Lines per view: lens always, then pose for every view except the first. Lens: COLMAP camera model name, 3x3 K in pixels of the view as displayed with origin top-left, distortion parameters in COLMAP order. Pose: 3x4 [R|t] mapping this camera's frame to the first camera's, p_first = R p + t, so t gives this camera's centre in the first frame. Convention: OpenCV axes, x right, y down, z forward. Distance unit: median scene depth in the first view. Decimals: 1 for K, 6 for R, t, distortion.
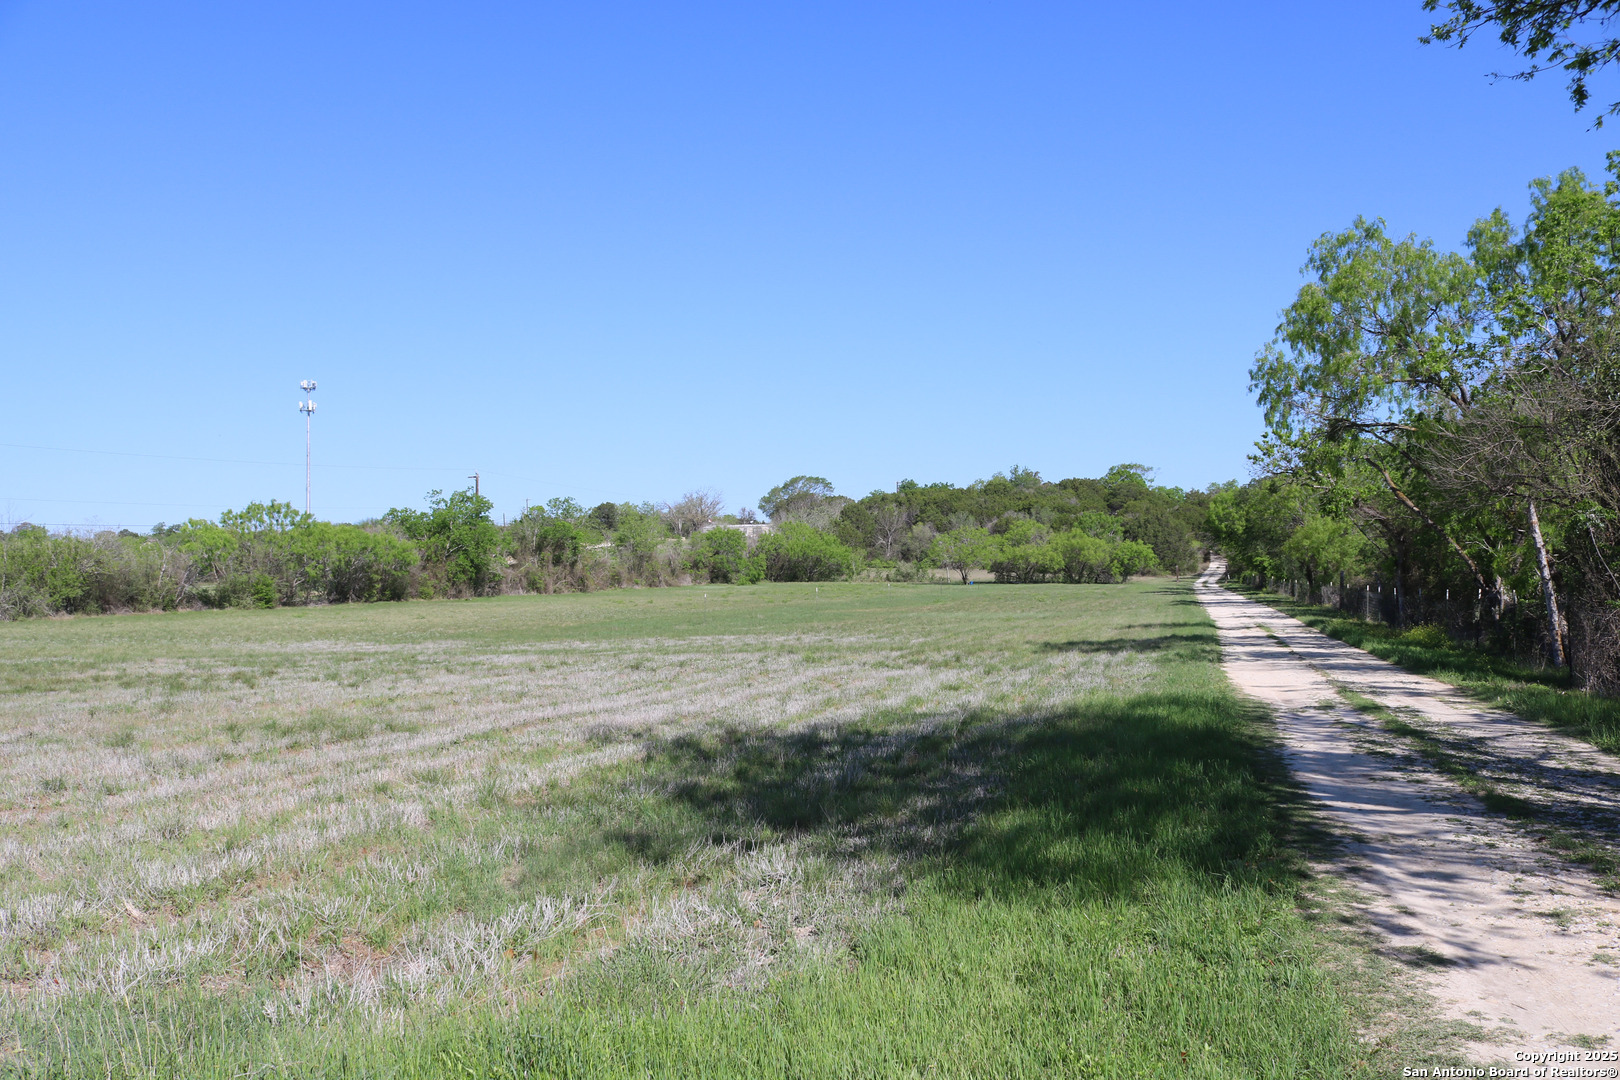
lens RADIAL K [[1390.8, 0, 811.9], [0, 1390.8, 541.3], [0, 0, 1]] dist [-0.085576, 0.001113]
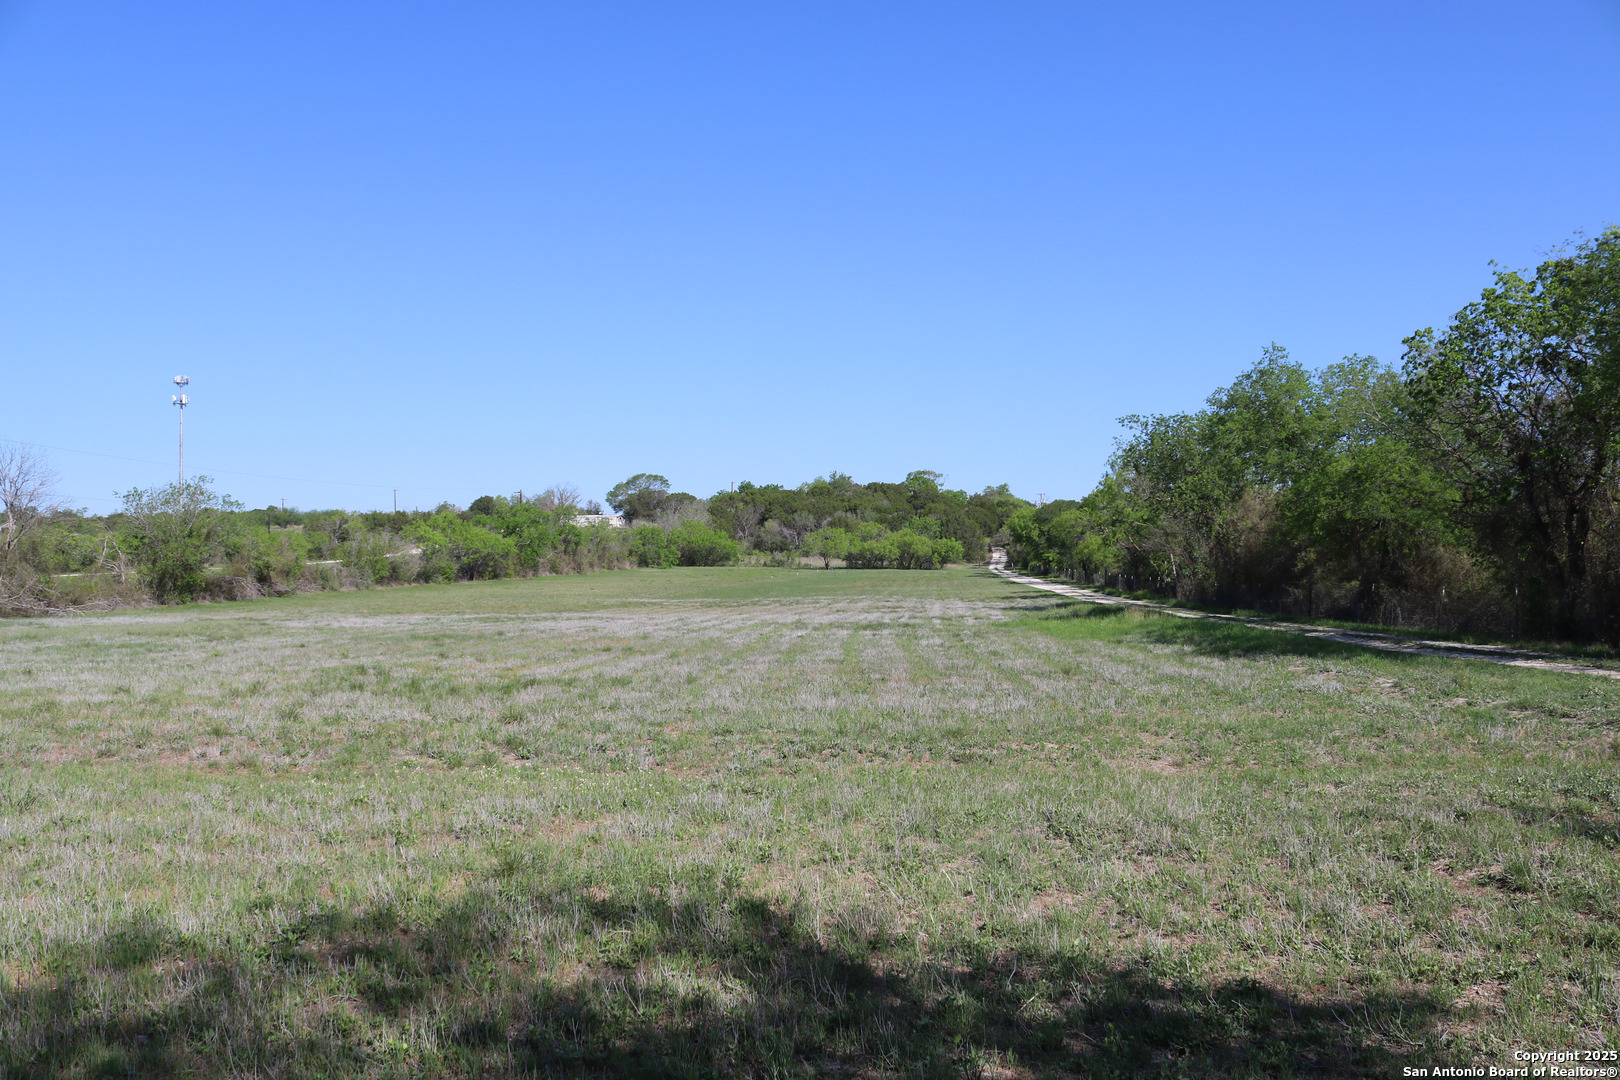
lens RADIAL K [[1390.8, 0, 808.9], [0, 1390.8, 541.2], [0, 0, 1]] dist [-0.085576, 0.001113]
pose [[0.984811, 0.010039, 0.173341, -0.106265], [-0.012286, 0.999854, 0.011894, -0.009184], [-0.173196, -0.013843, 0.984790, -0.247106]]
